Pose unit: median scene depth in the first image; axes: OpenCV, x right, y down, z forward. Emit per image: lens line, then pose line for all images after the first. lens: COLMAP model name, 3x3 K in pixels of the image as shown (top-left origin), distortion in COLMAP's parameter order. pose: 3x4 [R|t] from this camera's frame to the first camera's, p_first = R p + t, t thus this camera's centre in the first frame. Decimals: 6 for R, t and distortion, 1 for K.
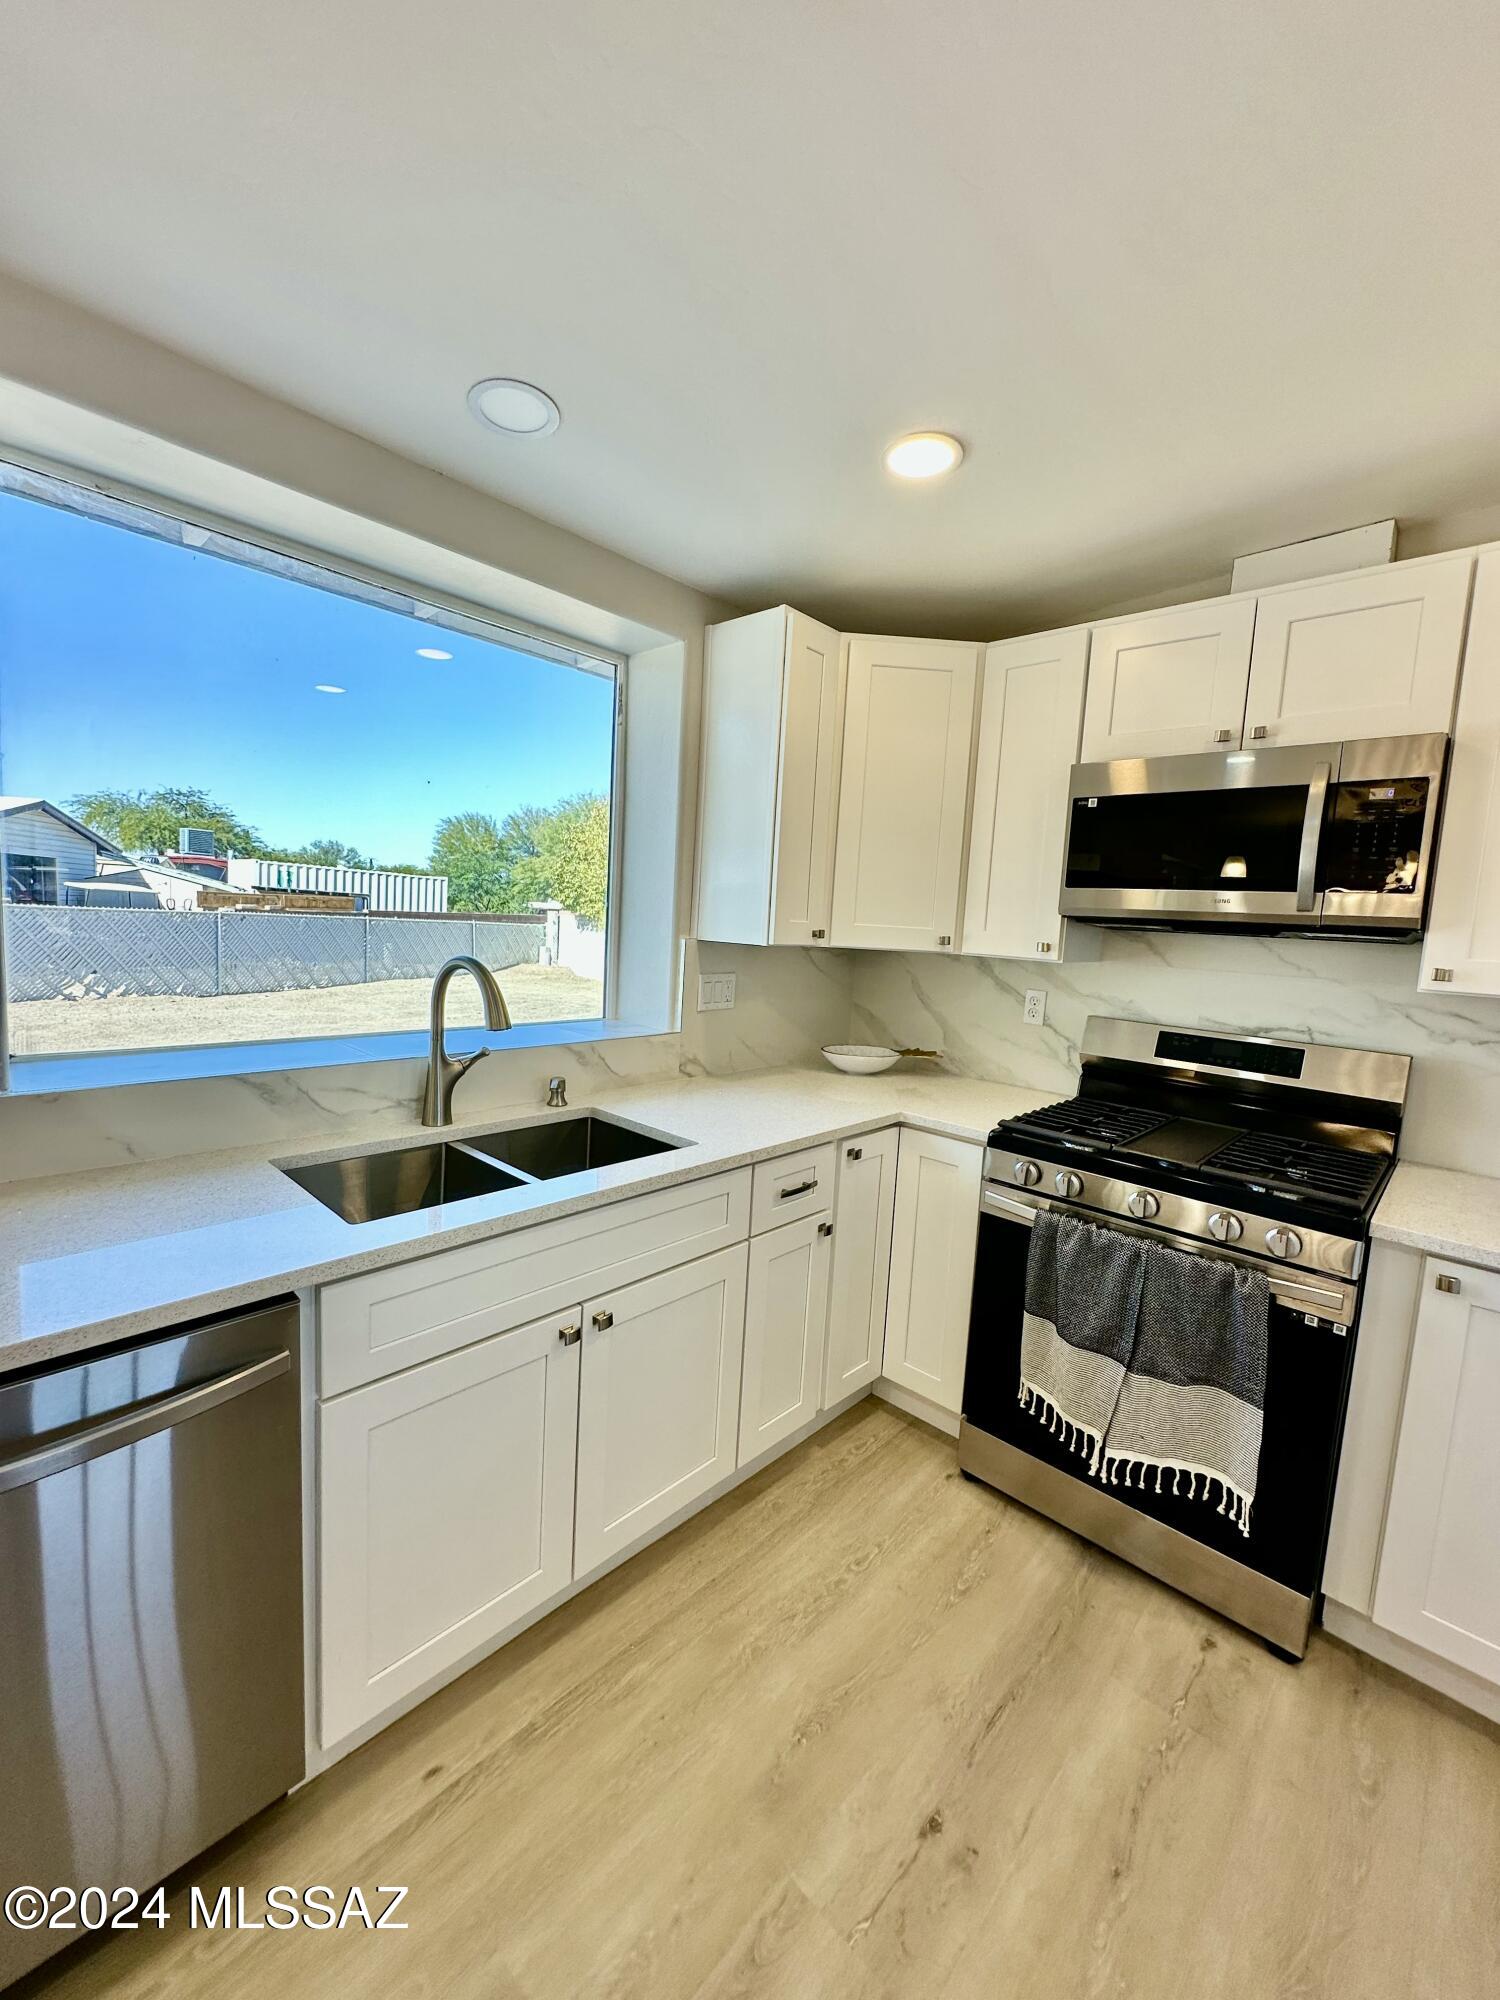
lens RADIAL K [[798.3, 0, 750.0], [0, 798.3, 1000.0], [0, 0, 1]] dist [-0.002726, -0.000357]
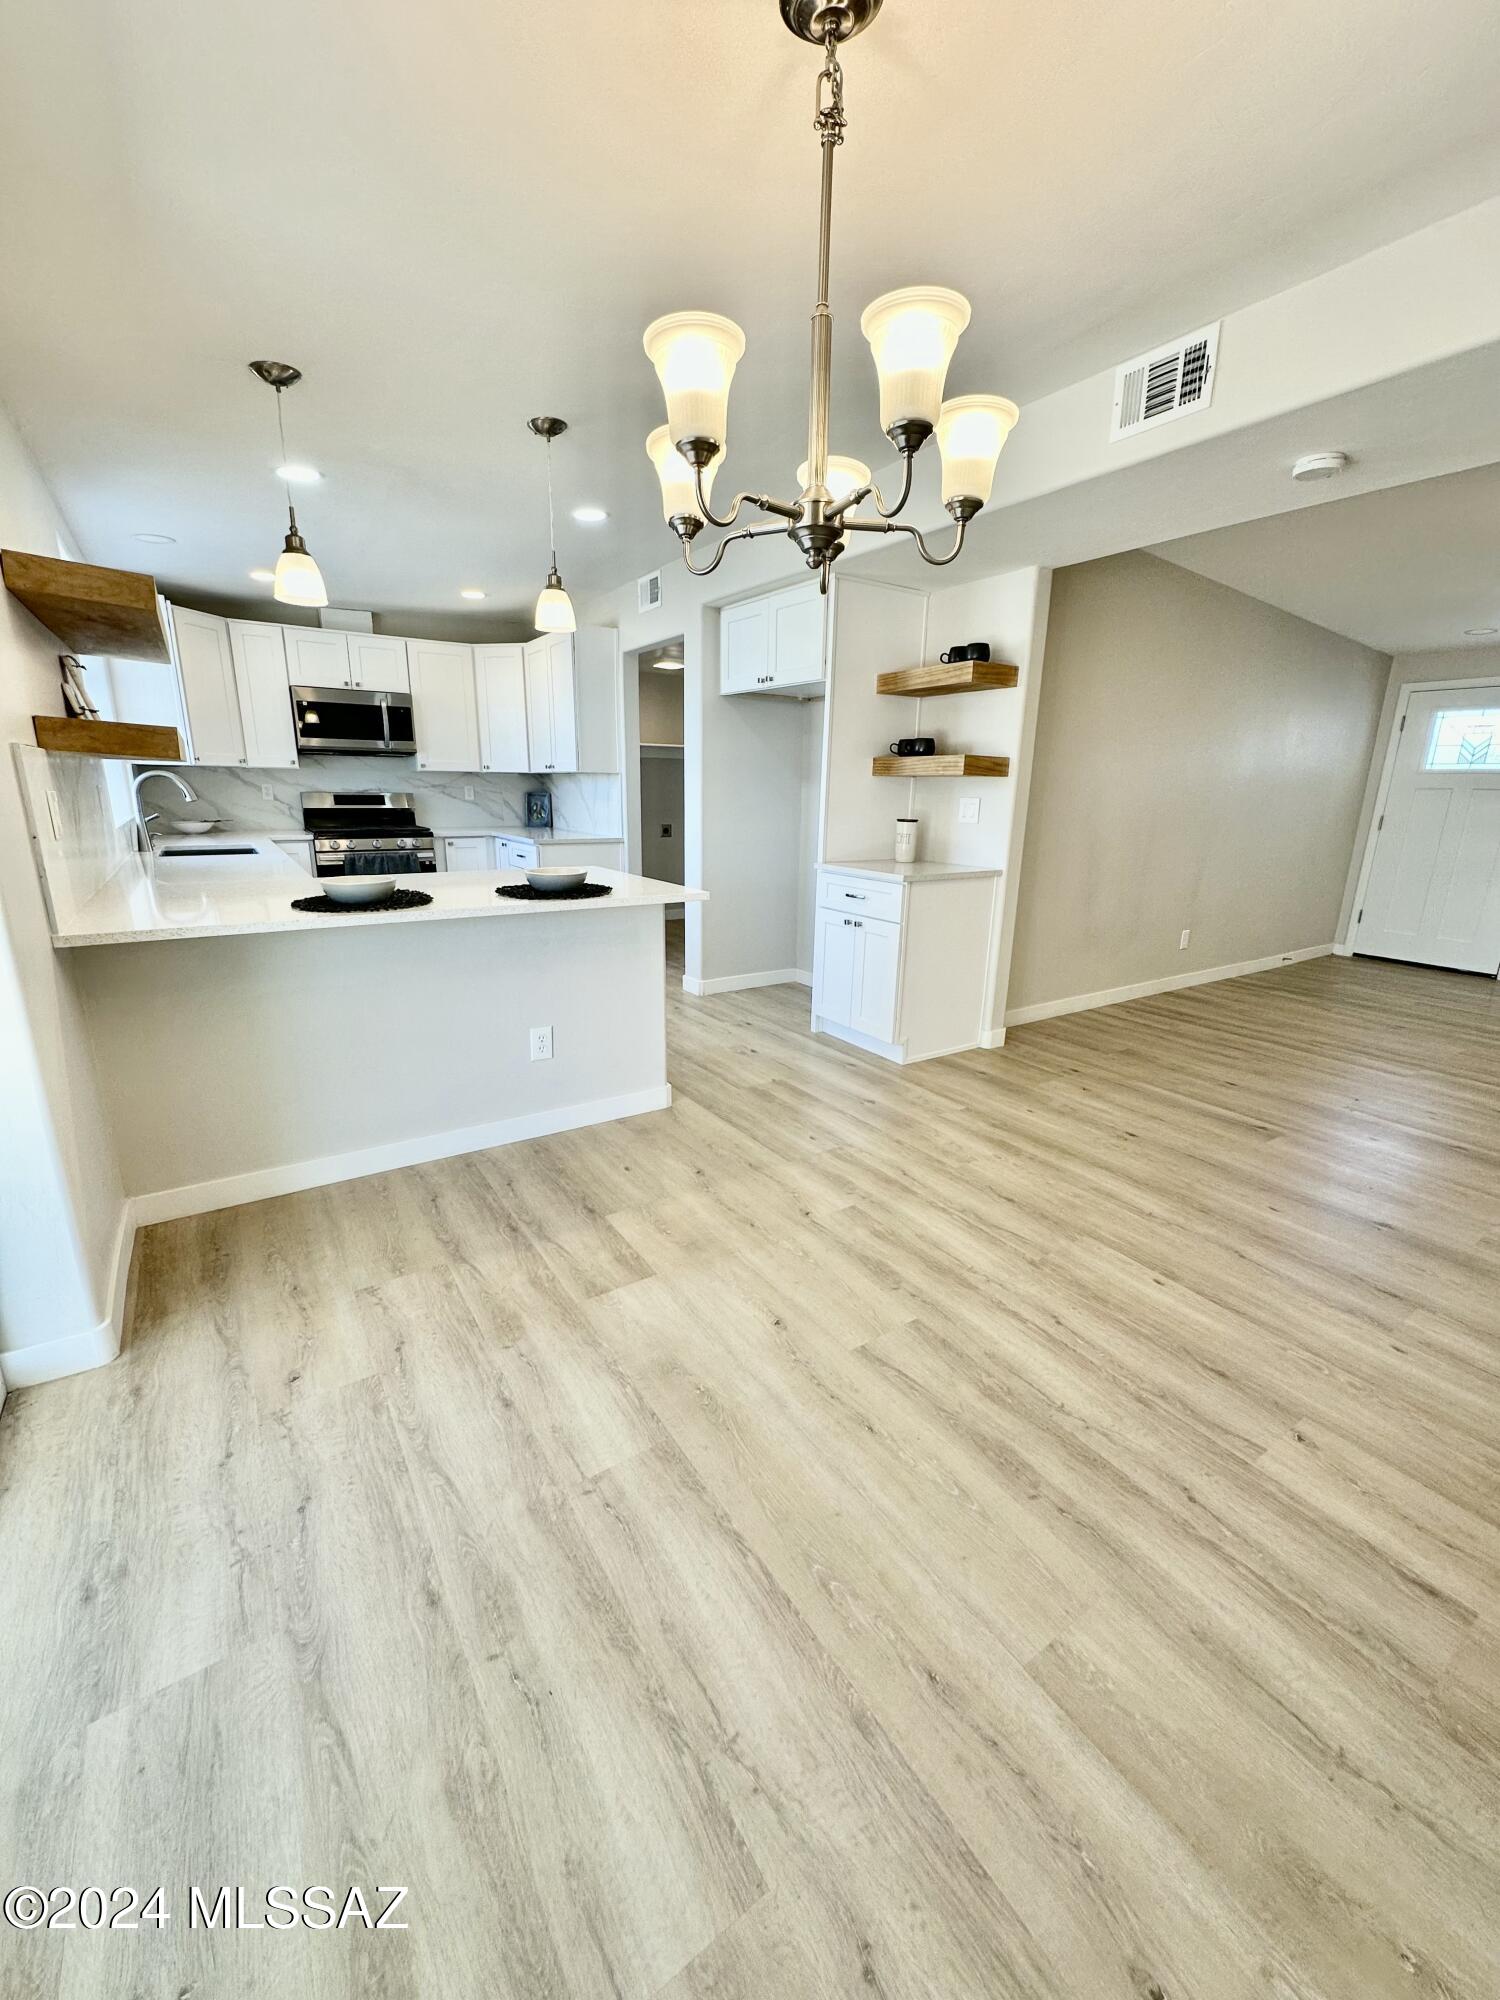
lens RADIAL K [[798.3, 0, 750.0], [0, 798.3, 1000.0], [0, 0, 1]] dist [-0.002726, -0.000357]
pose [[0.226305, -0.300491, 0.926548, -2.105079], [0.097249, 0.953444, 0.285461, 0.079684], [-0.969190, 0.025505, 0.244992, -1.105431]]
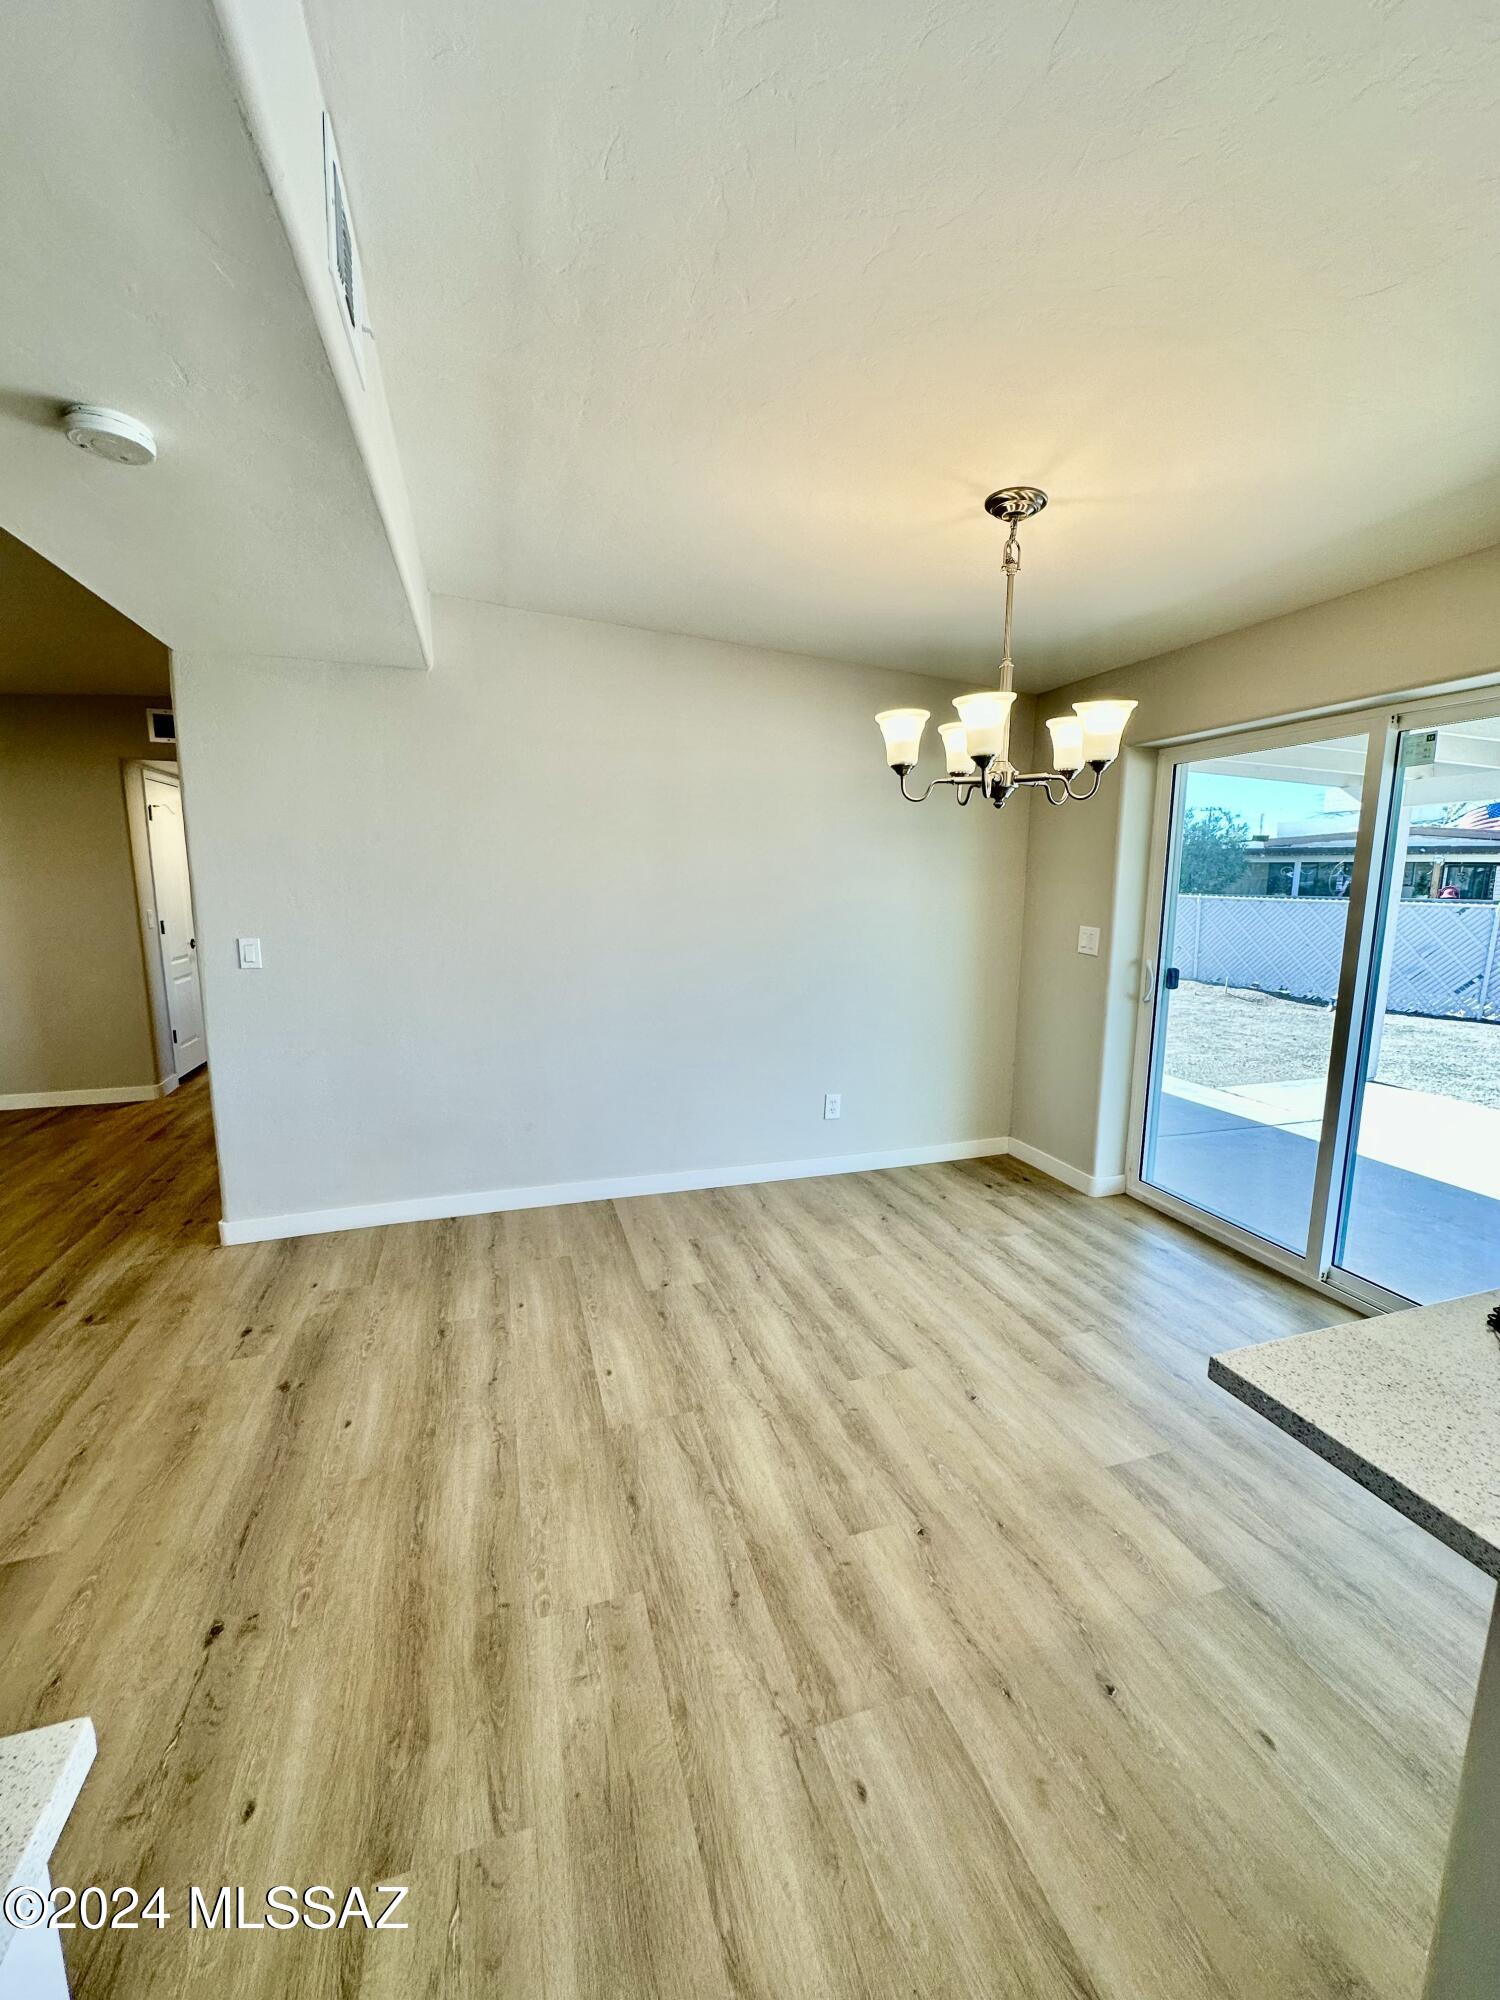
lens RADIAL K [[798.3, 0, 750.0], [0, 798.3, 1000.0], [0, 0, 1]] dist [-0.002726, -0.000357]
pose [[-0.481547, 0.078921, -0.872860, -0.112146], [-0.125453, 0.979474, 0.157771, 0.052917], [0.867395, 0.185477, -0.461762, -0.725059]]
